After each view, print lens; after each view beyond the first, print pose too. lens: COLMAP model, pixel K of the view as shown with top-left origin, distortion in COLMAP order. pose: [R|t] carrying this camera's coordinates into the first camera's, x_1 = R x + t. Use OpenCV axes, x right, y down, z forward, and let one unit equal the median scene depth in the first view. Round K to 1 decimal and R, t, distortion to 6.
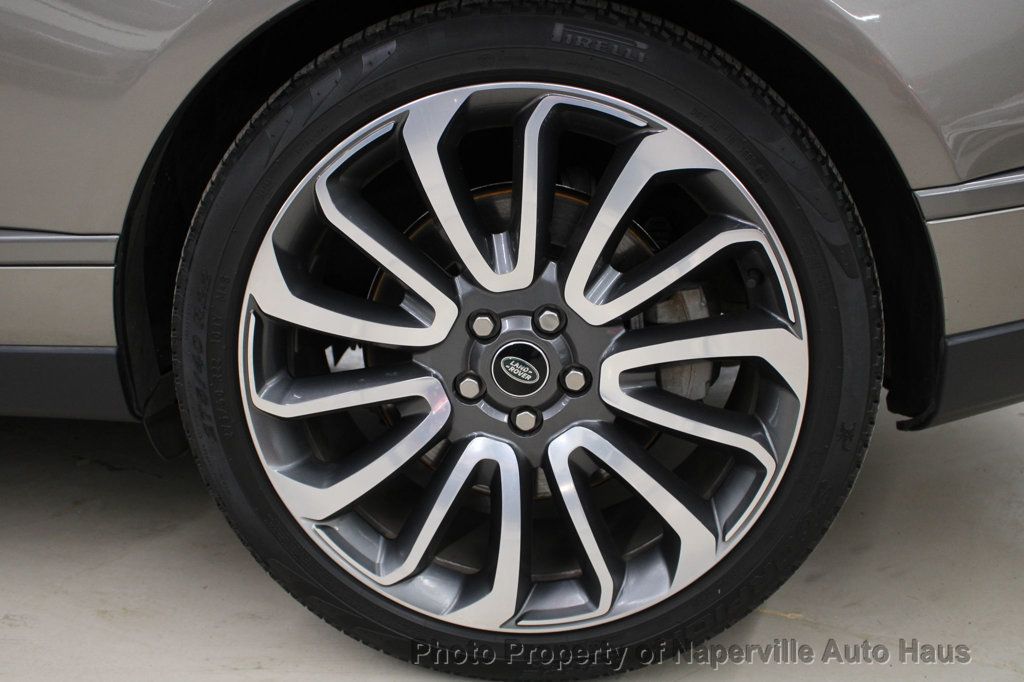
lens RADIAL K [[986.8, 0, 512.0], [0, 986.8, 341.0], [0, 0, 1]] dist [-0.095701, -0.000629]
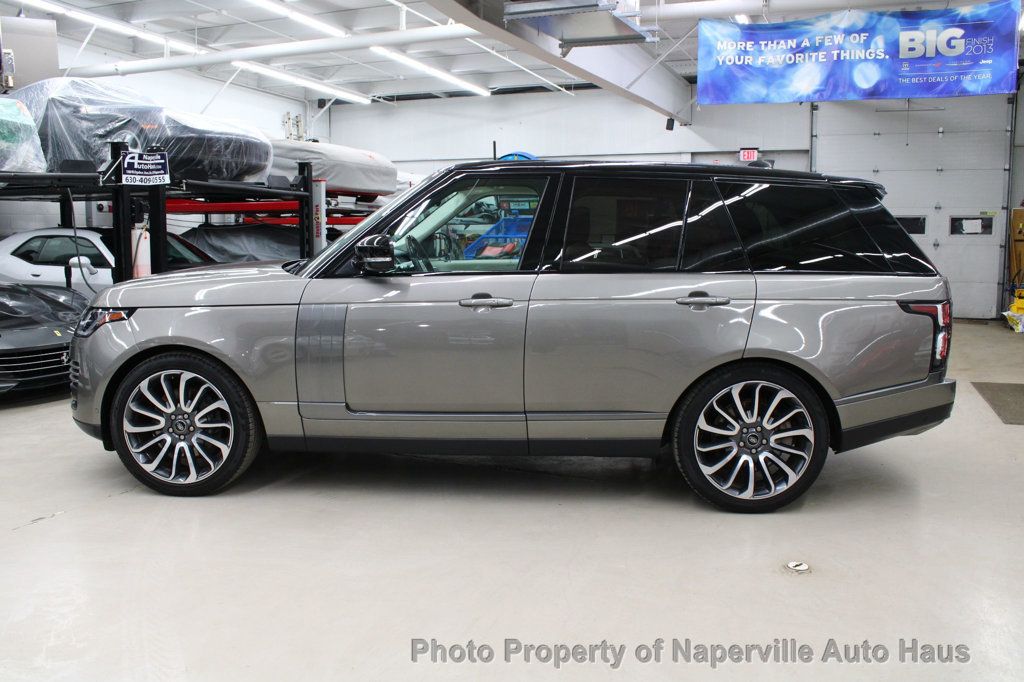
lens RADIAL K [[925.9, 0, 512.0], [0, 925.9, 341.0], [0, 0, 1]] dist [-0.133084, 0.114981]
pose [[0.999843, -0.015746, 0.008168, -1.168962], [0.016927, 0.984619, -0.173892, 0.306585], [-0.005304, 0.174003, 0.984731, -3.373629]]
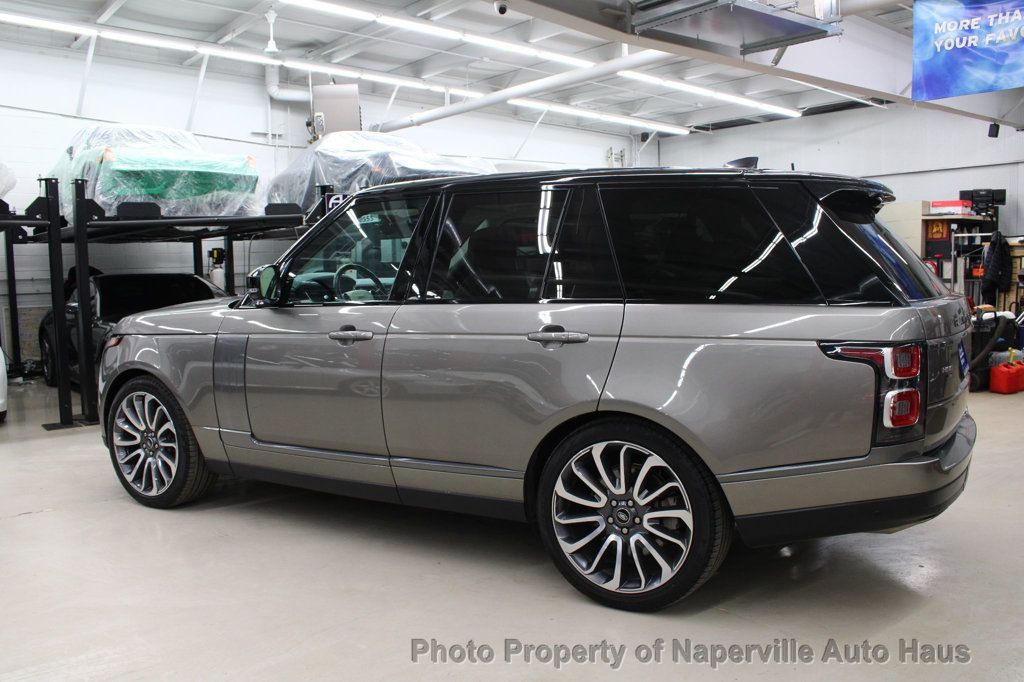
lens RADIAL K [[880.1, 0, 512.0], [0, 880.1, 341.0], [0, 0, 1]] dist [-0.126437, 0.094115]
pose [[0.886955, 0.003361, -0.461843, 1.140583], [-0.098488, 0.978349, -0.182024, 0.024326], [0.451232, 0.206934, 0.868083, -2.130778]]
